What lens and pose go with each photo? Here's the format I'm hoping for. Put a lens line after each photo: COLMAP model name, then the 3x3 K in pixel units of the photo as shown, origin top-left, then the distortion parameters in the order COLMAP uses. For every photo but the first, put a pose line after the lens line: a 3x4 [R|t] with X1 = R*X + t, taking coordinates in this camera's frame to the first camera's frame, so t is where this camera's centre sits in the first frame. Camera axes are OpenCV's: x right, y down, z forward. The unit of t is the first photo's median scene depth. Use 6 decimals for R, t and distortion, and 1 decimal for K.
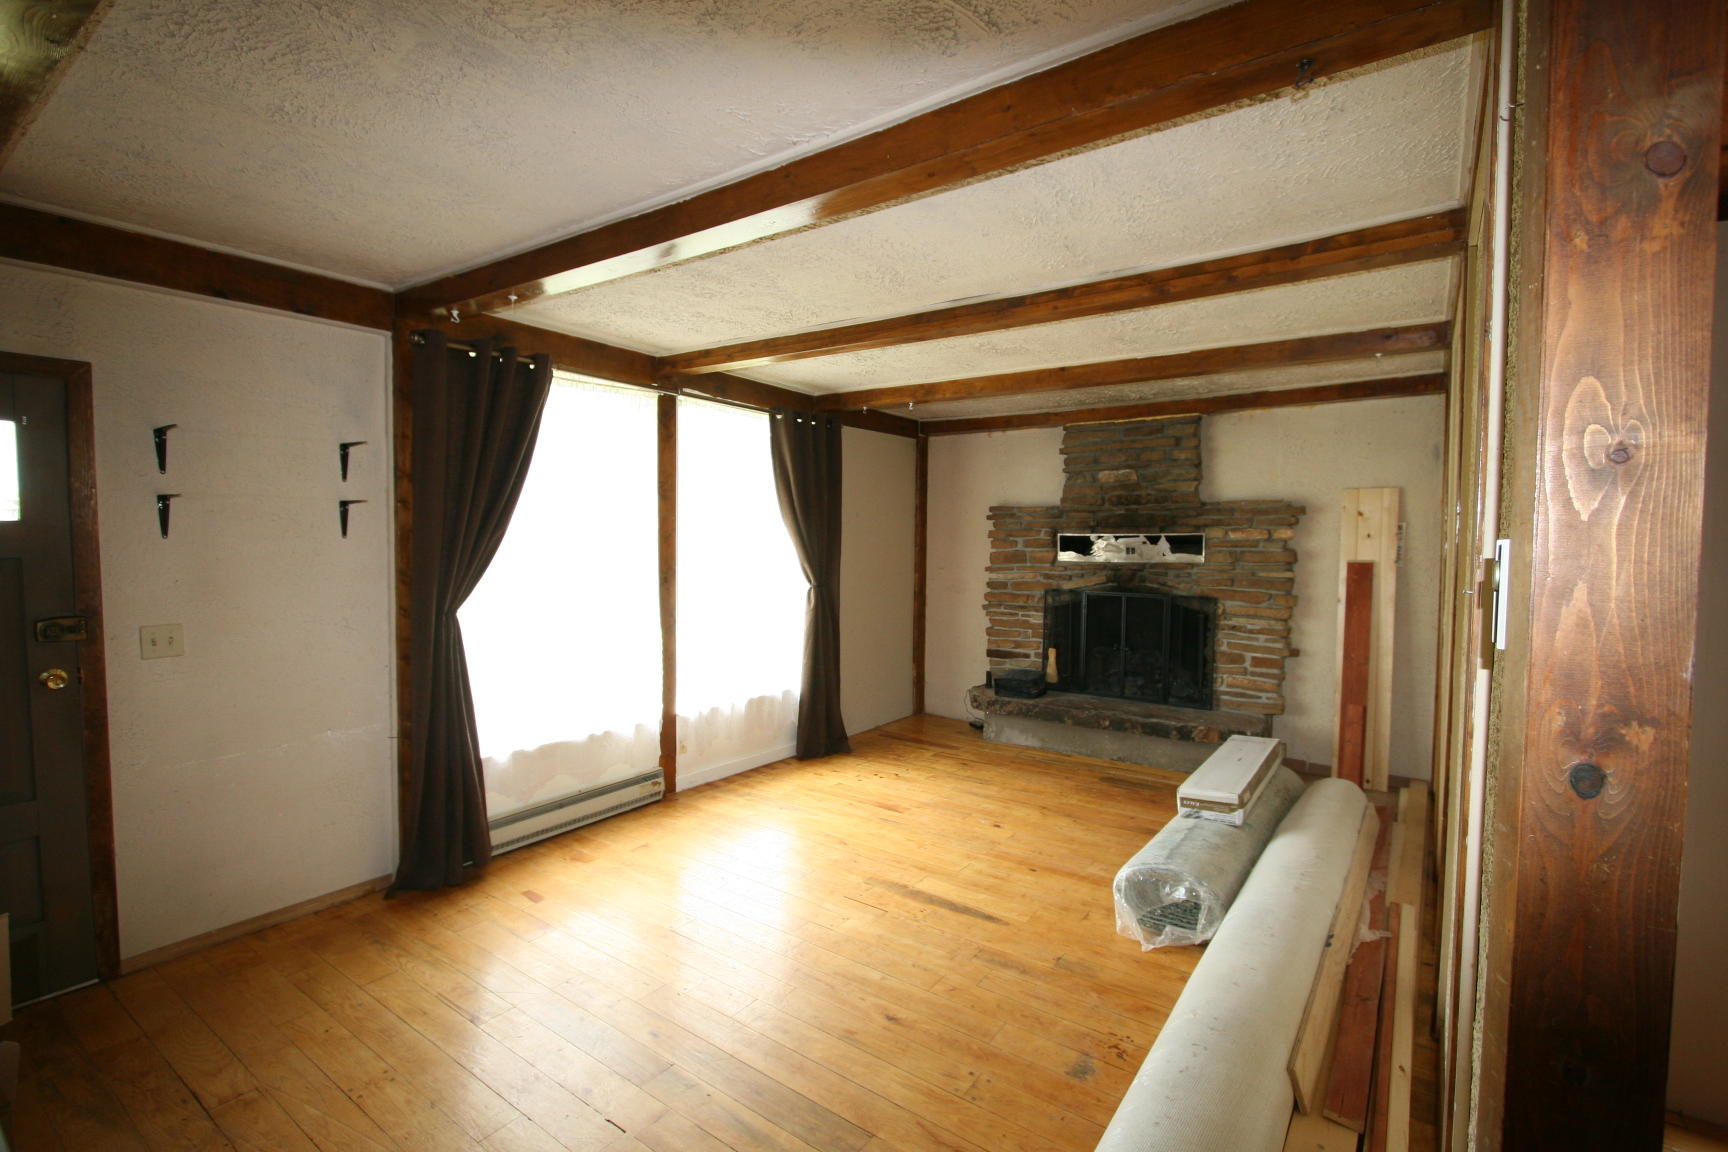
lens RADIAL K [[805.7, 0, 862.0], [0, 805.7, 577.5], [0, 0, 1]] dist [-0.015806, 0.002512]
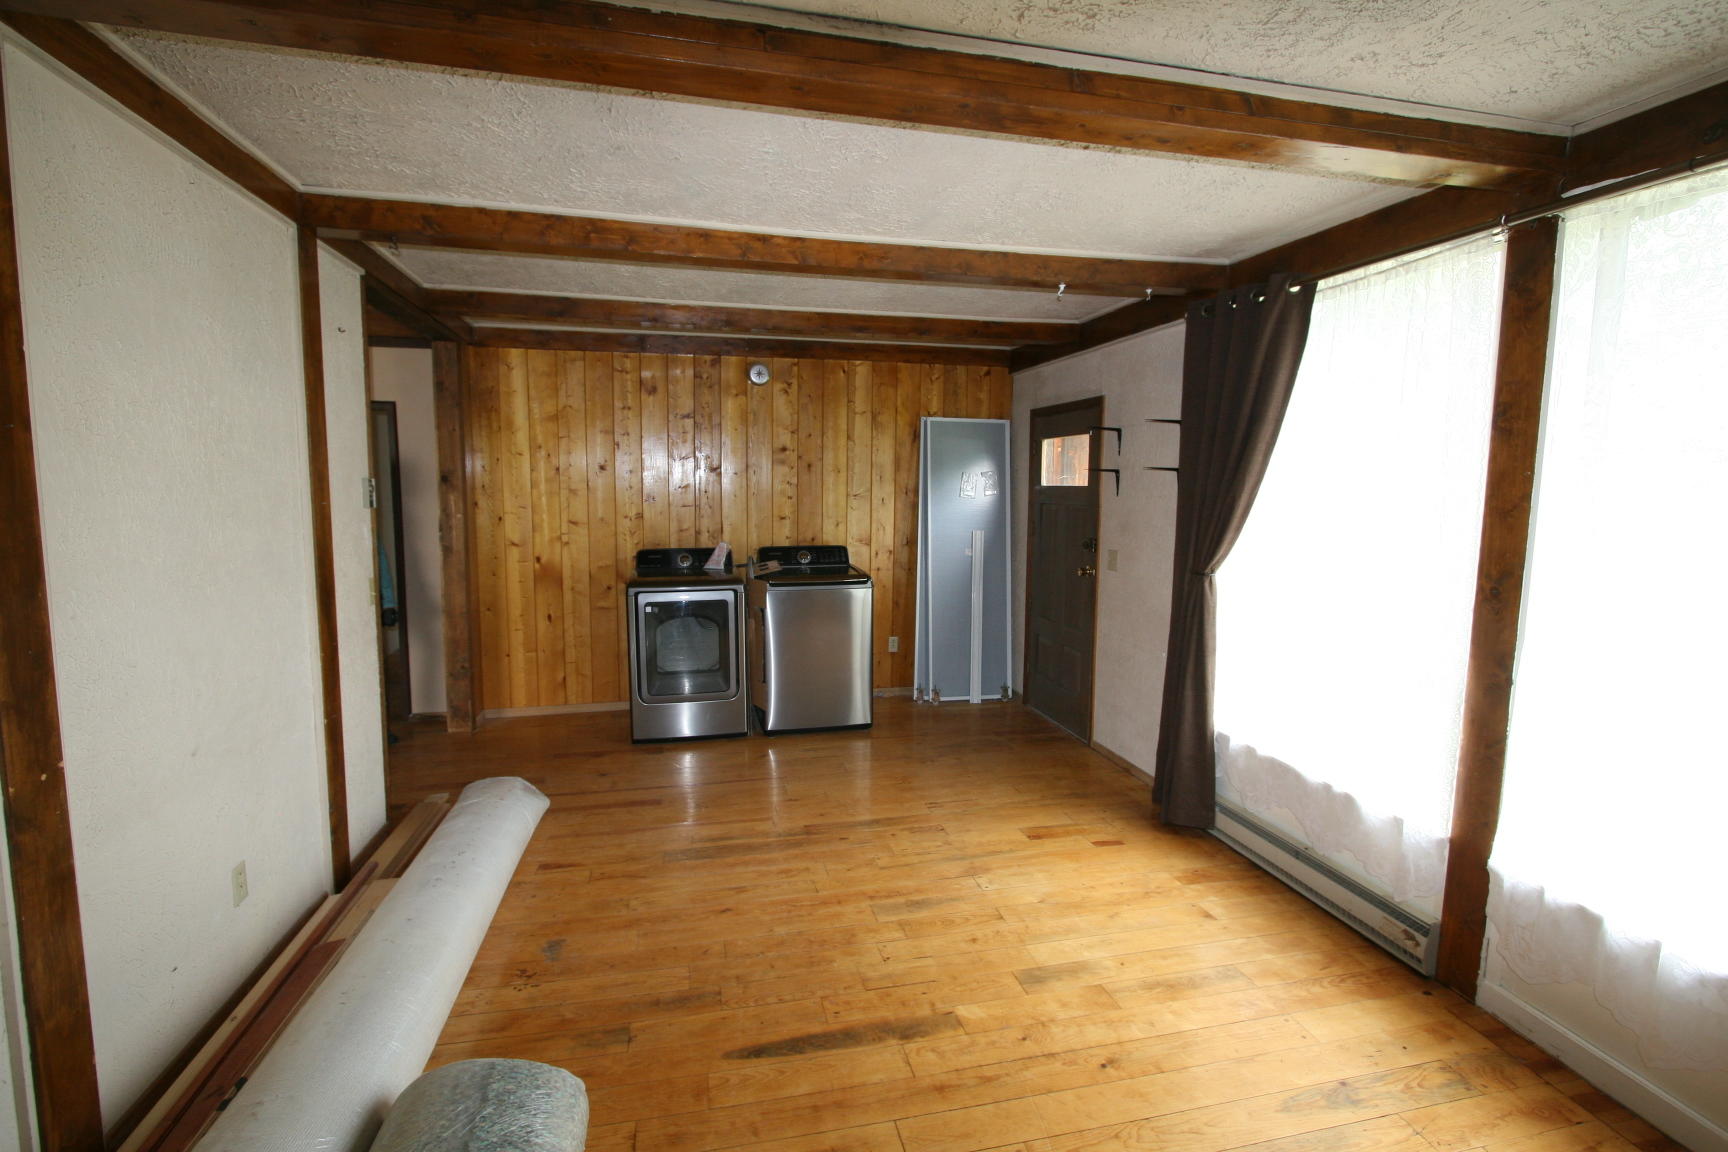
lens RADIAL K [[805.7, 0, 862.0], [0, 805.7, 577.5], [0, 0, 1]] dist [-0.015806, 0.002512]
pose [[-0.672075, 0.068207, -0.737335, 0.262797], [-0.059650, 0.987526, 0.145722, -0.037052], [0.738076, 0.141918, -0.659623, 0.668775]]
